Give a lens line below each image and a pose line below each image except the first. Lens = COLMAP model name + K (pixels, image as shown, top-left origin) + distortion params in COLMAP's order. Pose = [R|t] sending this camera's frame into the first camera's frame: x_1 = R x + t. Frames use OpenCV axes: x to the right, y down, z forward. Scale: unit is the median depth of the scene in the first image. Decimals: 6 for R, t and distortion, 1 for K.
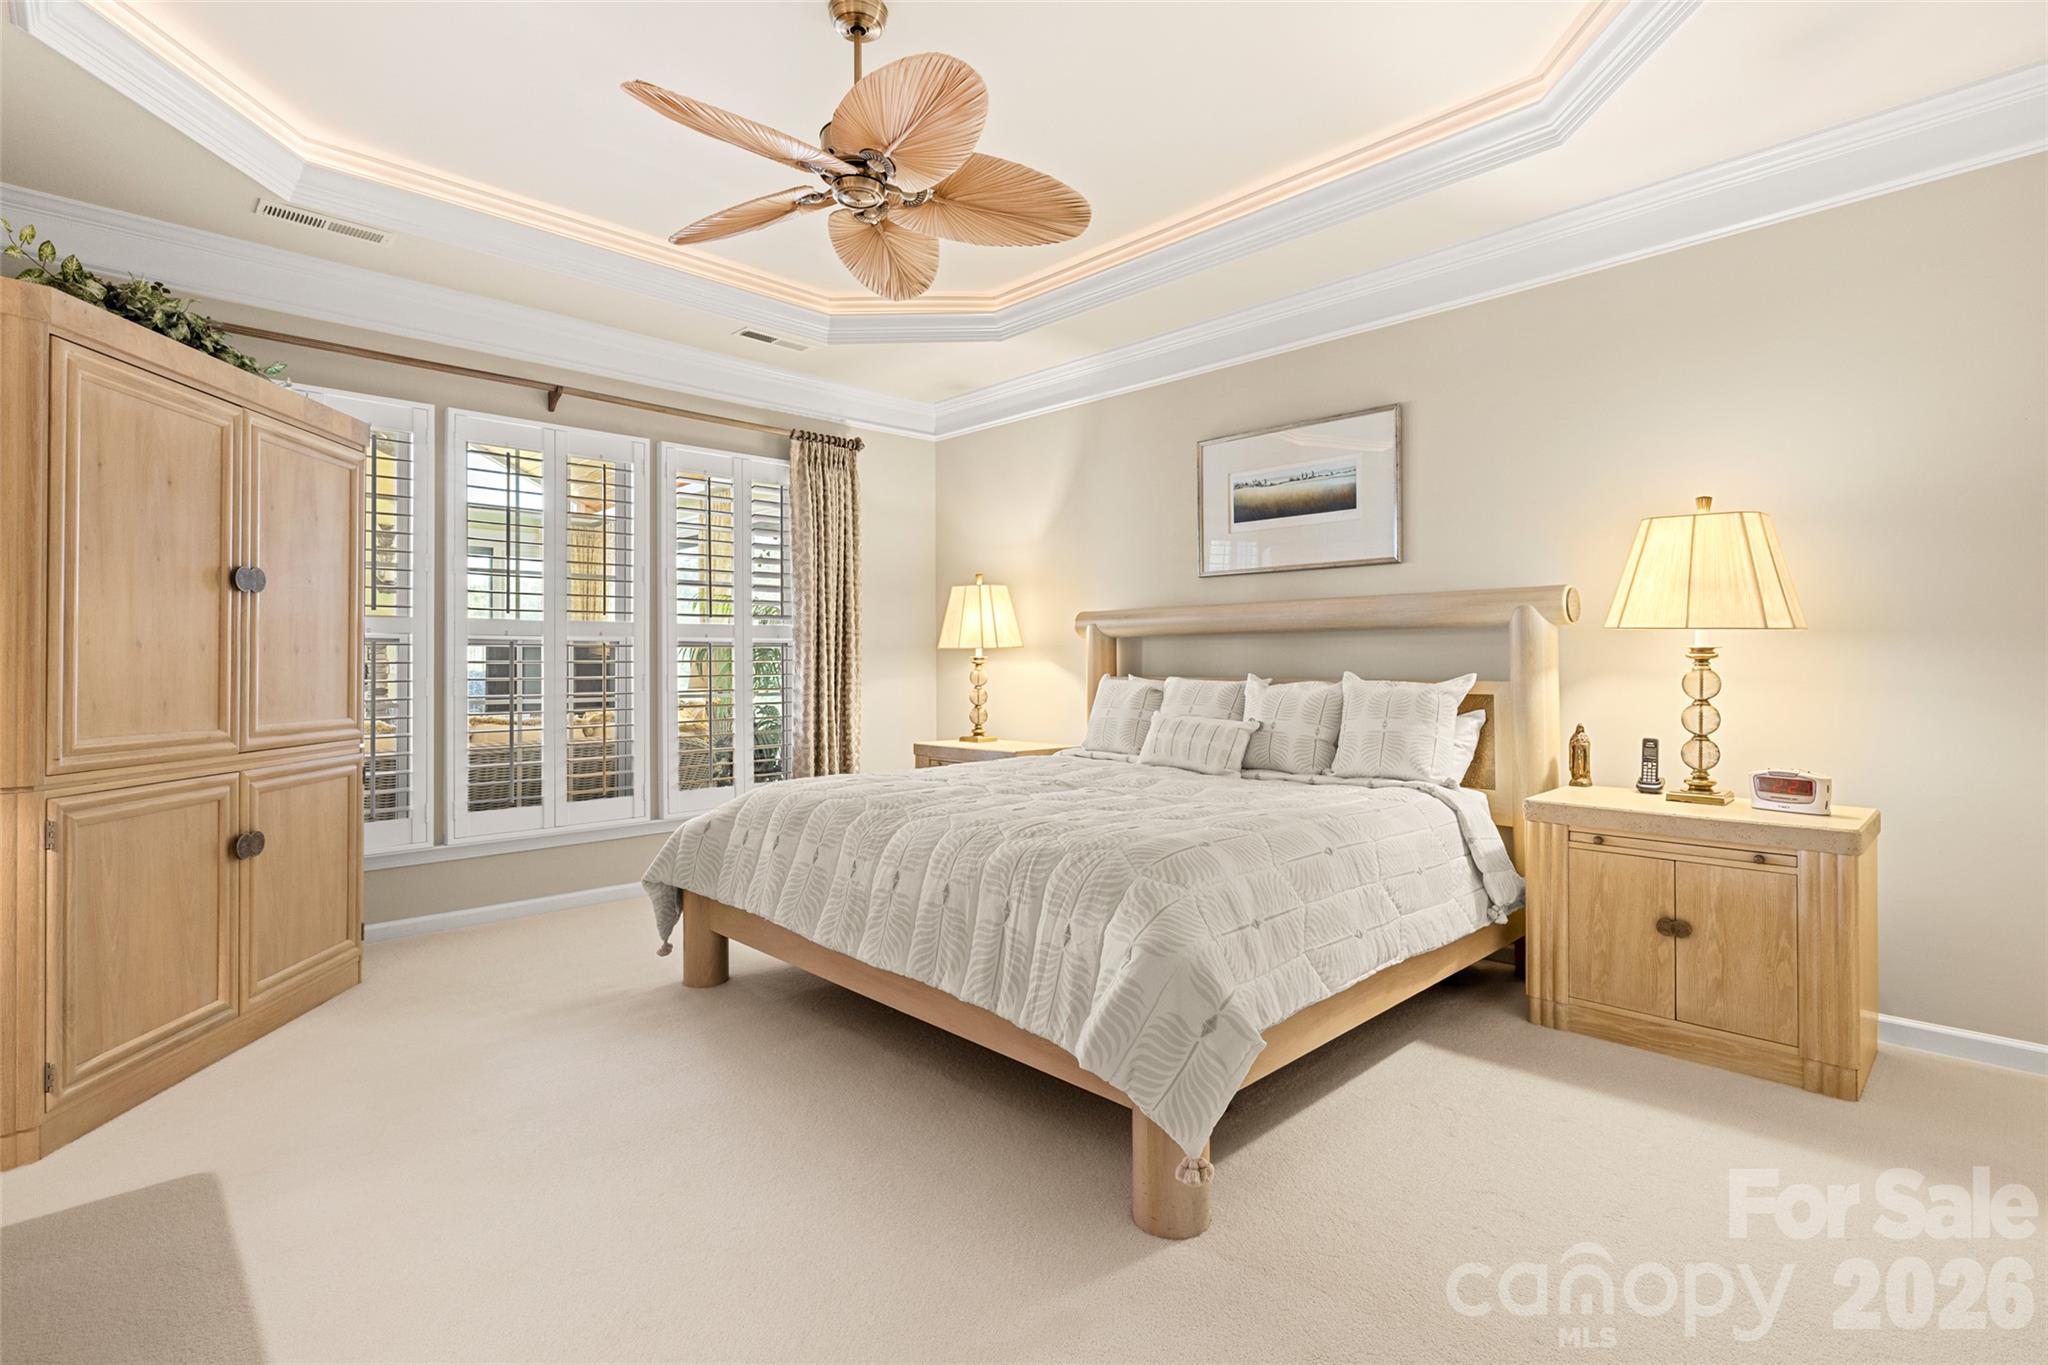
lens RADIAL K [[960.2, 0, 1024.0], [0, 960.2, 682.5], [0, 0, 1]] dist [0.000770, 0.000467]
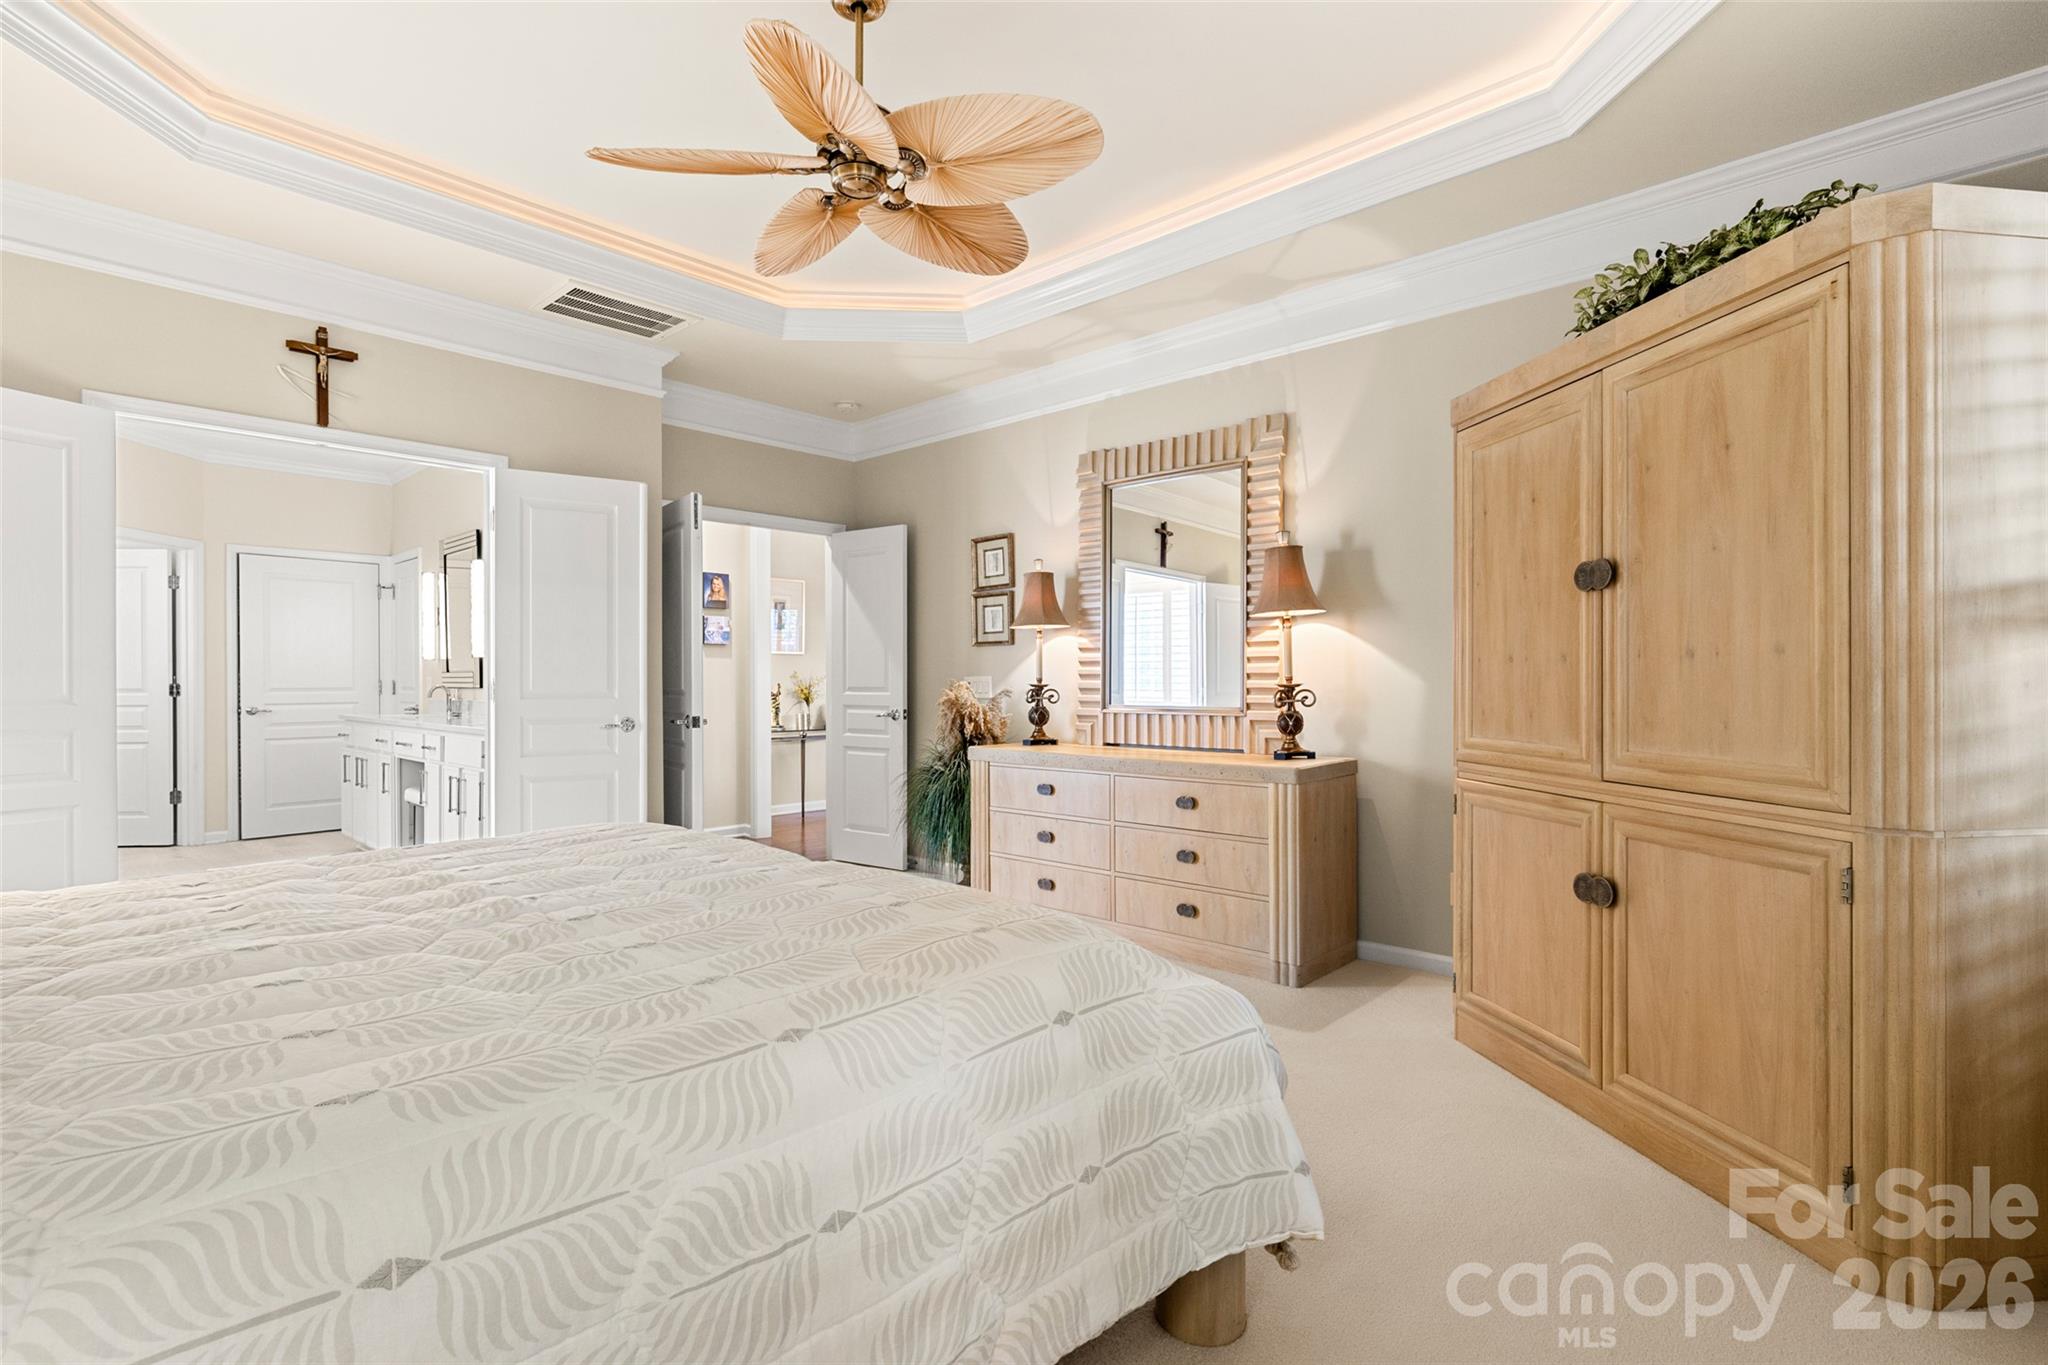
lens RADIAL K [[960.2, 0, 1024.0], [0, 960.2, 682.5], [0, 0, 1]] dist [0.000770, 0.000467]
pose [[-0.998707, -0.005016, -0.050587, -0.269182], [-0.005805, 0.999864, 0.015461, -0.023184], [0.050502, 0.015734, -0.998600, 1.854471]]
